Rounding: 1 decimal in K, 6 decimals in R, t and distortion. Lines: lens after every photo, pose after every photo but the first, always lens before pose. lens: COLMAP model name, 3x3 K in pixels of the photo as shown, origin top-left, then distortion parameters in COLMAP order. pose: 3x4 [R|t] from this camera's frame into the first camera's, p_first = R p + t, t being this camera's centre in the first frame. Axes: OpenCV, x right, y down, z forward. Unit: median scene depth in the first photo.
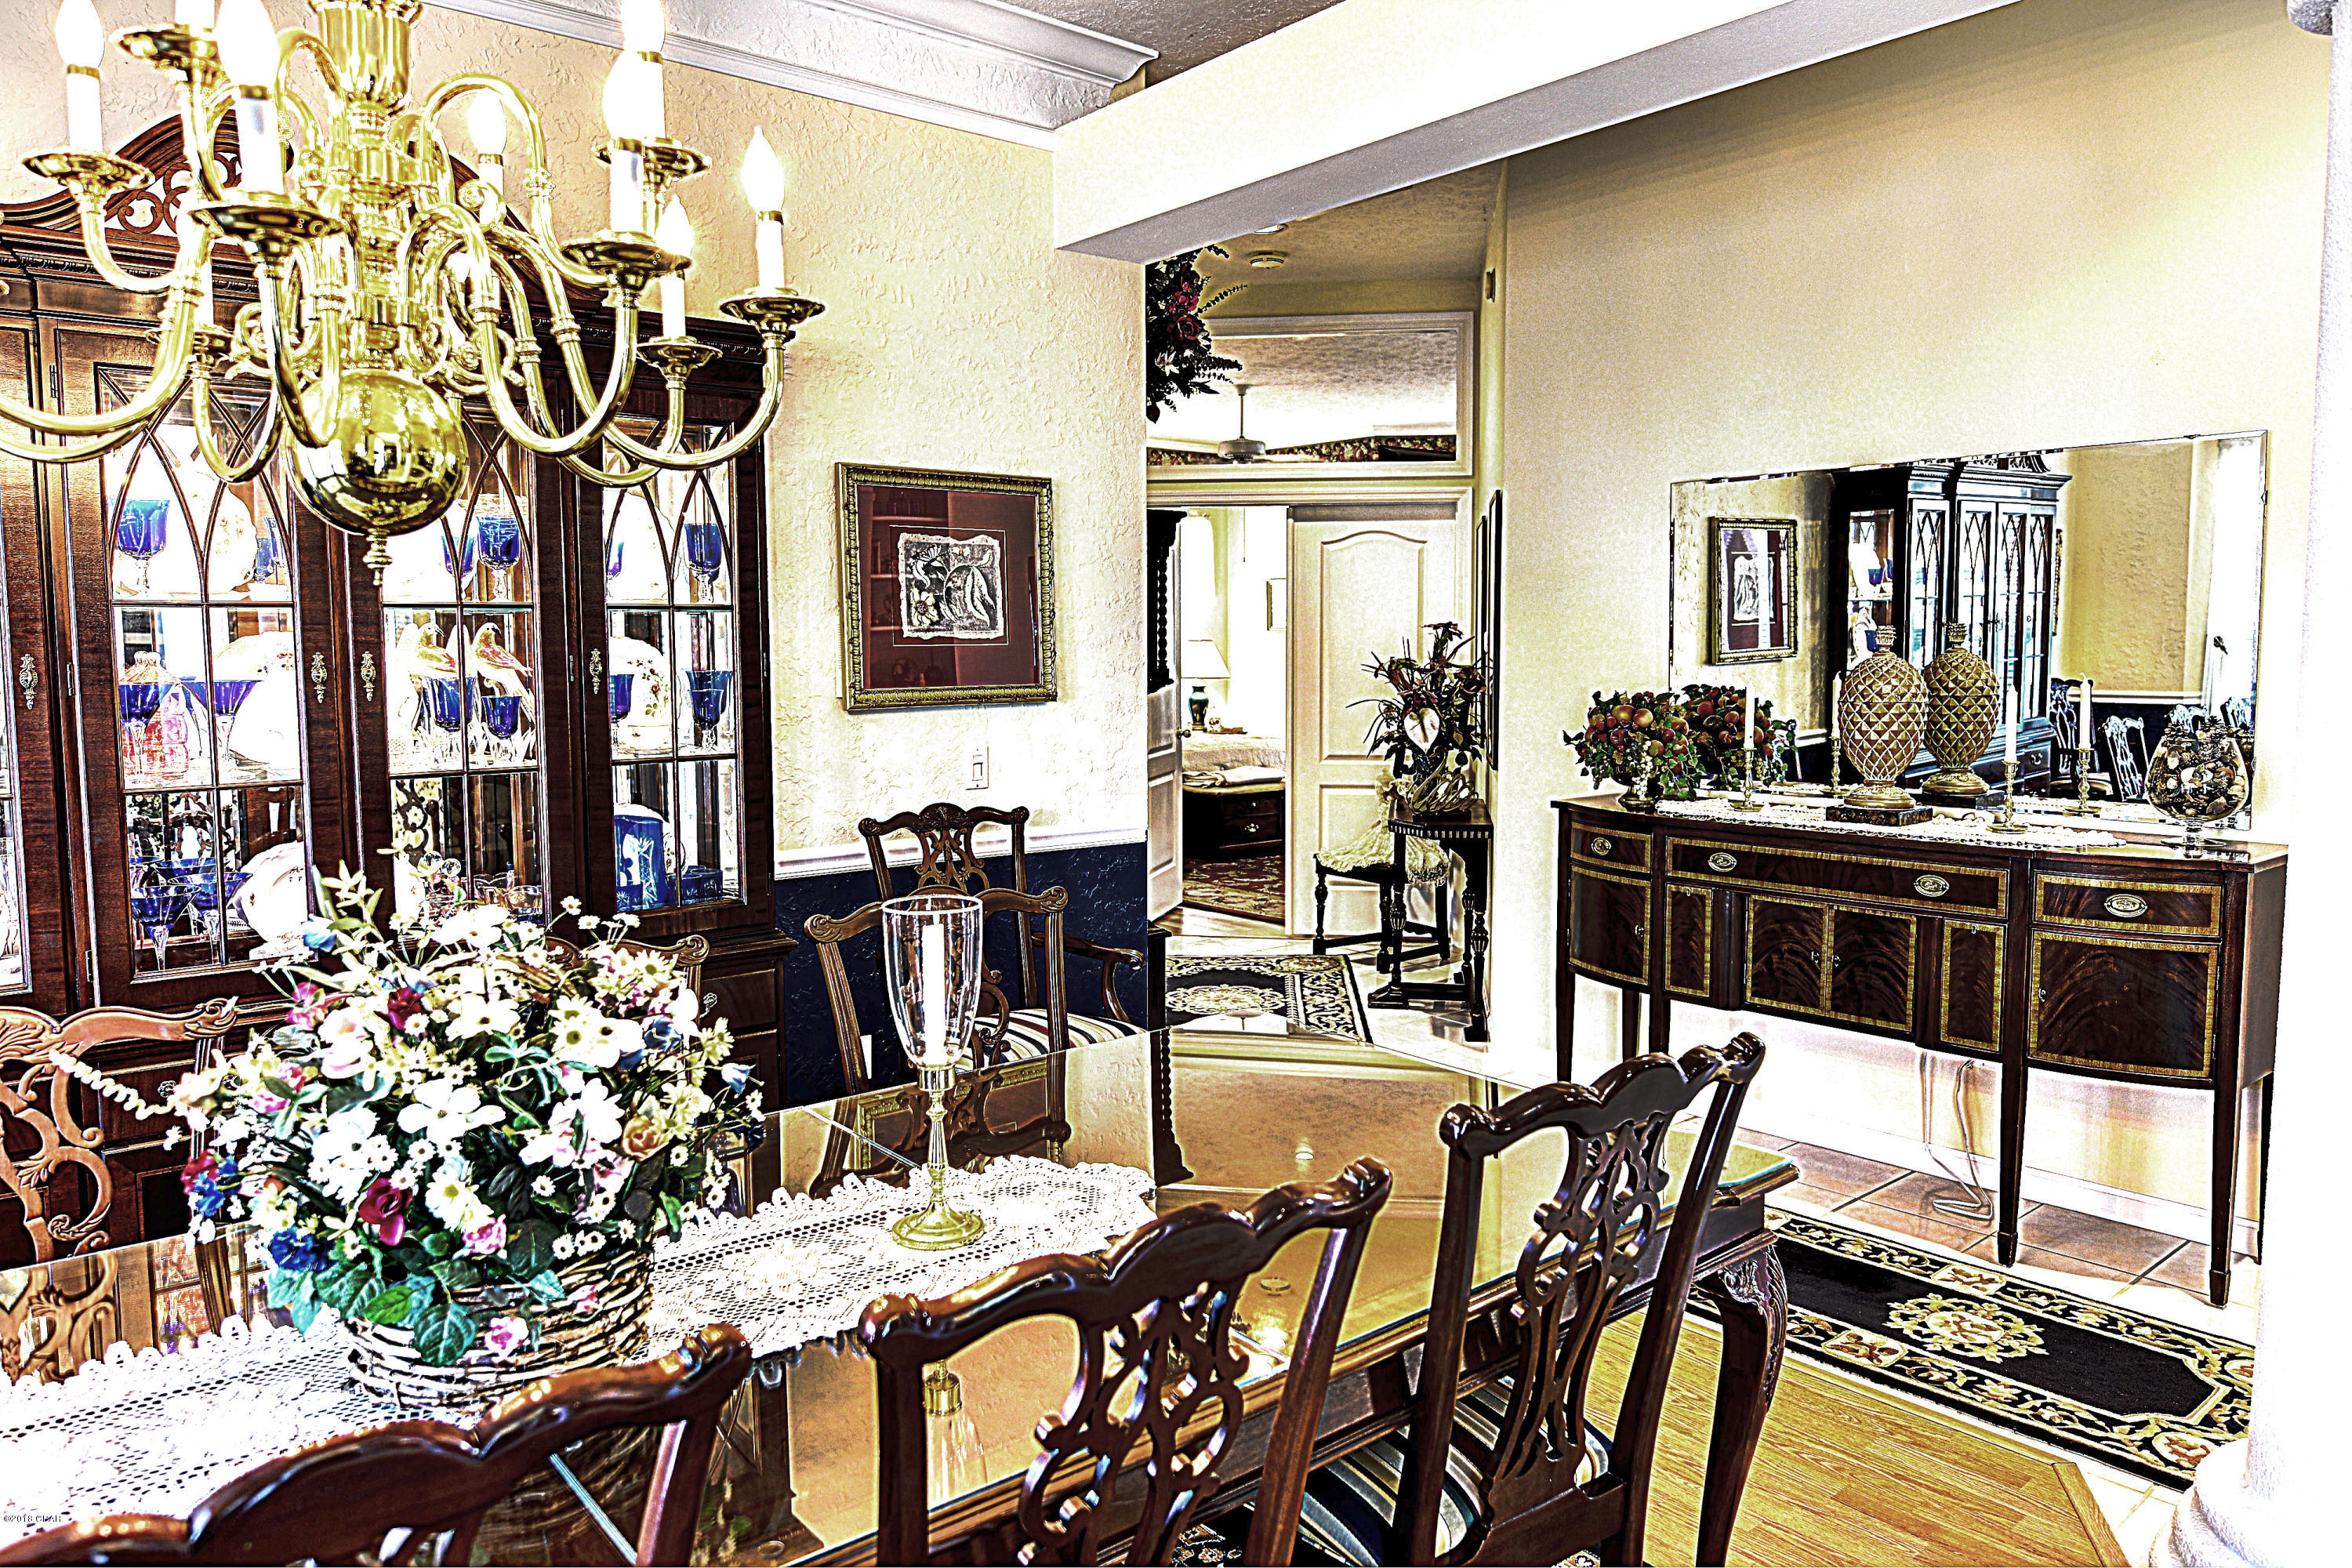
lens RADIAL K [[1550.6, 0, 1183.5], [0, 1550.6, 769.0], [0, 0, 1]] dist [-0.005609, -0.007471]
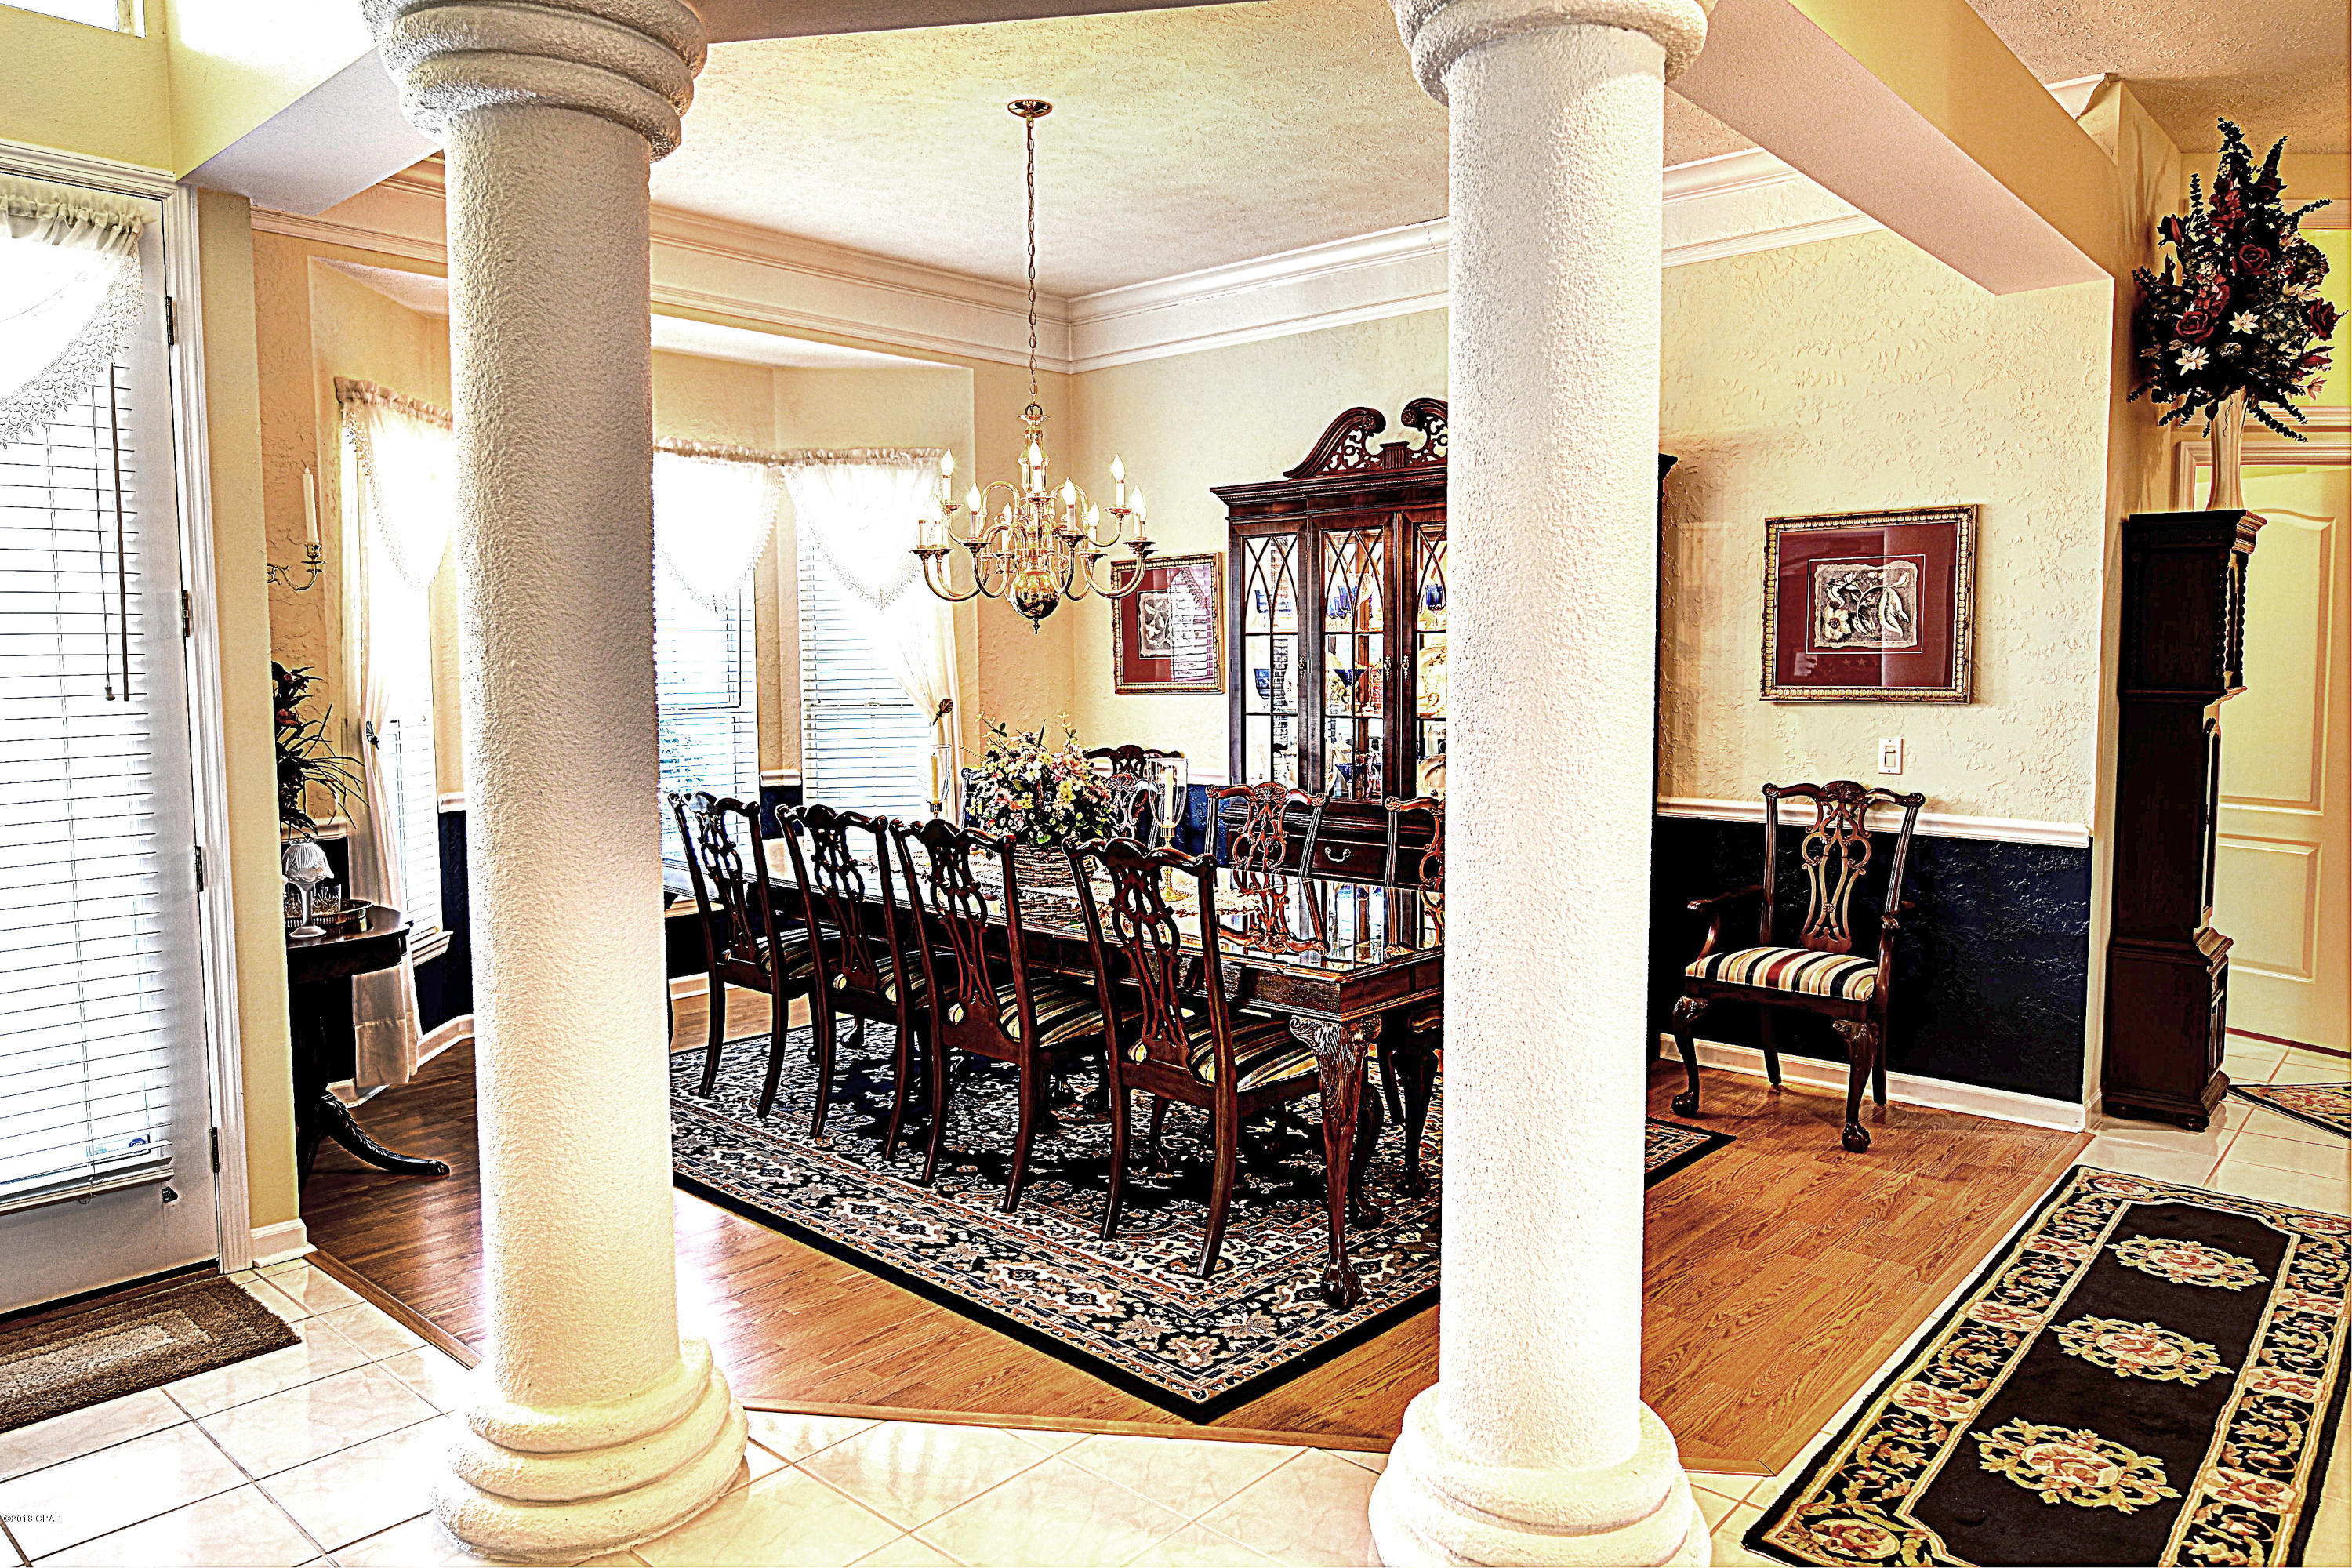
lens RADIAL K [[1550.6, 0, 1183.5], [0, 1550.6, 769.0], [0, 0, 1]] dist [-0.005609, -0.007471]
pose [[0.142927, 0.072158, -0.987099, 1.003354], [-0.085081, 0.994543, 0.060383, -0.017806], [0.986069, 0.075353, 0.148286, 0.305952]]
